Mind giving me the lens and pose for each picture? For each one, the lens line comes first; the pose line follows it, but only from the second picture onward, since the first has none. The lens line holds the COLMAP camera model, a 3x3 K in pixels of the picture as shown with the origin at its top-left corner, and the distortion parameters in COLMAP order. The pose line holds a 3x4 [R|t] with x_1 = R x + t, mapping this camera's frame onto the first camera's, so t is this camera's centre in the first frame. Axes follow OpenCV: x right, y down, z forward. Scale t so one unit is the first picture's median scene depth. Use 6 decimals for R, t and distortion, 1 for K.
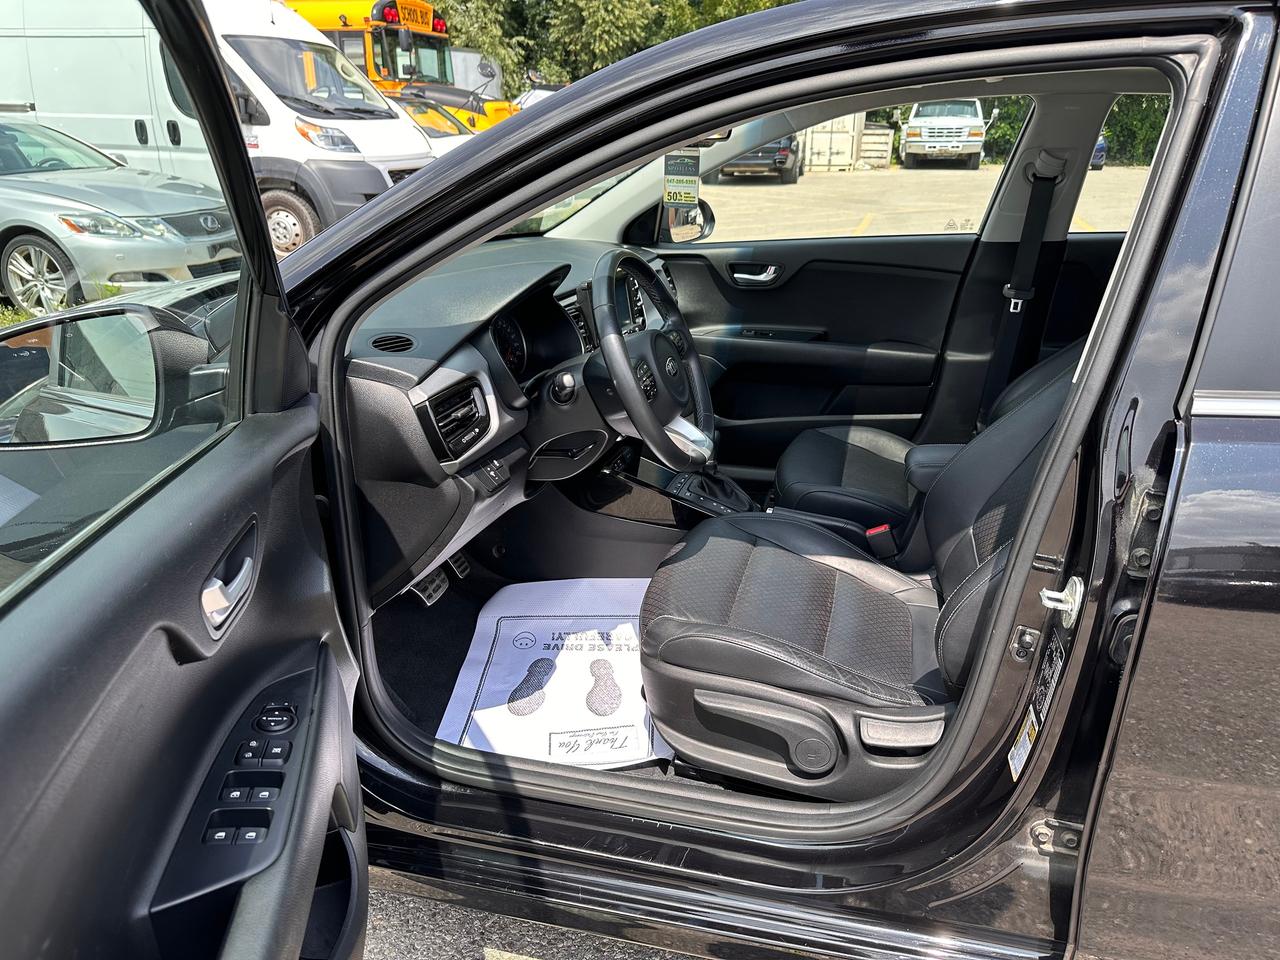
lens RADIAL K [[886.1, 0, 635.9], [0, 886.1, 492.1], [0, 0, 1]] dist [0.022257, -0.030204]
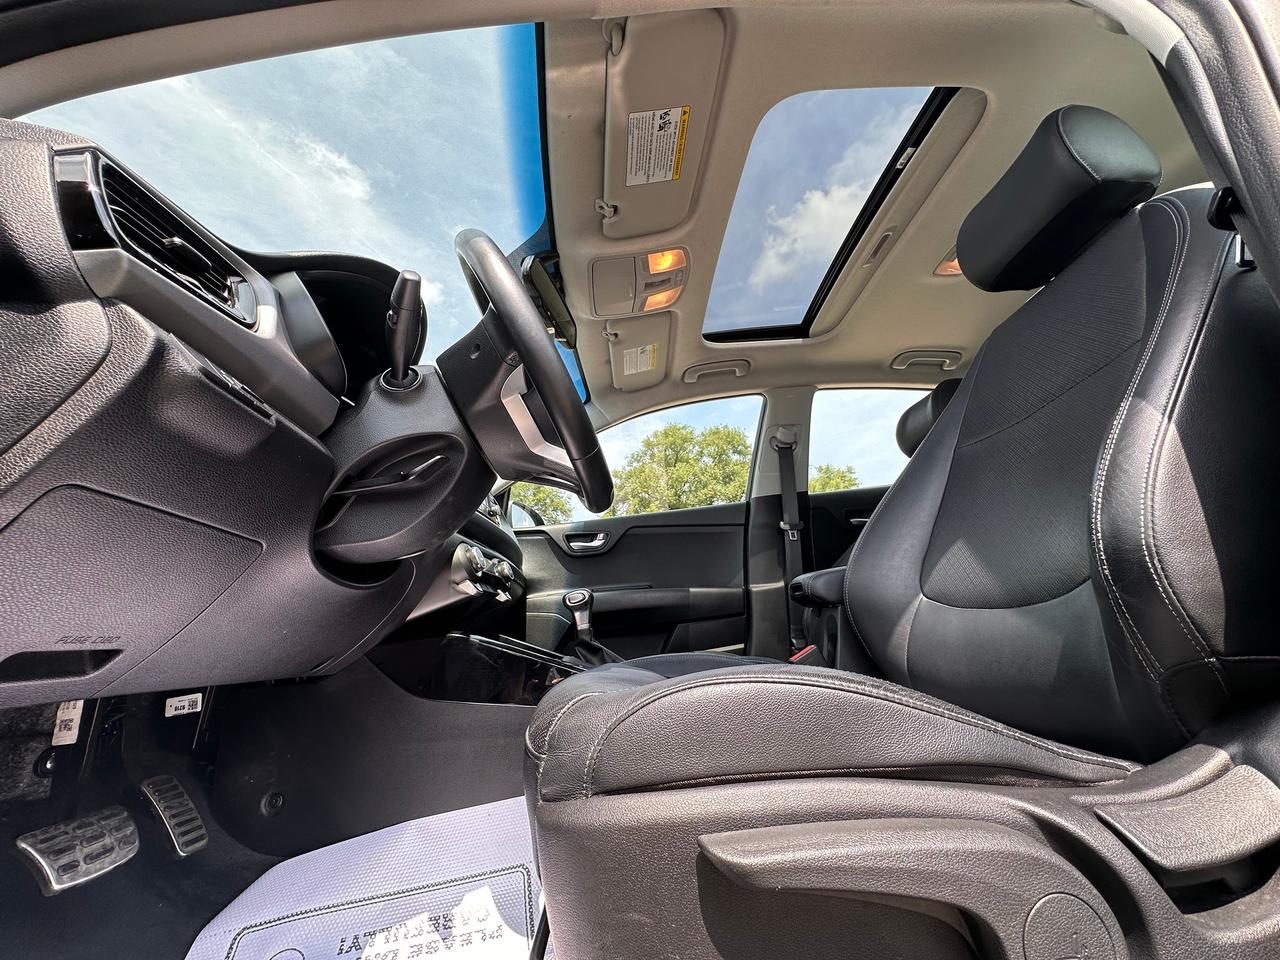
lens RADIAL K [[509.4, 0, 635.8], [0, 509.4, 479.4], [0, 0, 1]] dist [-0.001293, 0.000264]
pose [[0.952374, 0.024791, 0.303922, -0.019269], [0.177237, 0.766036, -0.617880, 0.148278], [-0.248133, 0.642319, 0.725159, 0.471355]]
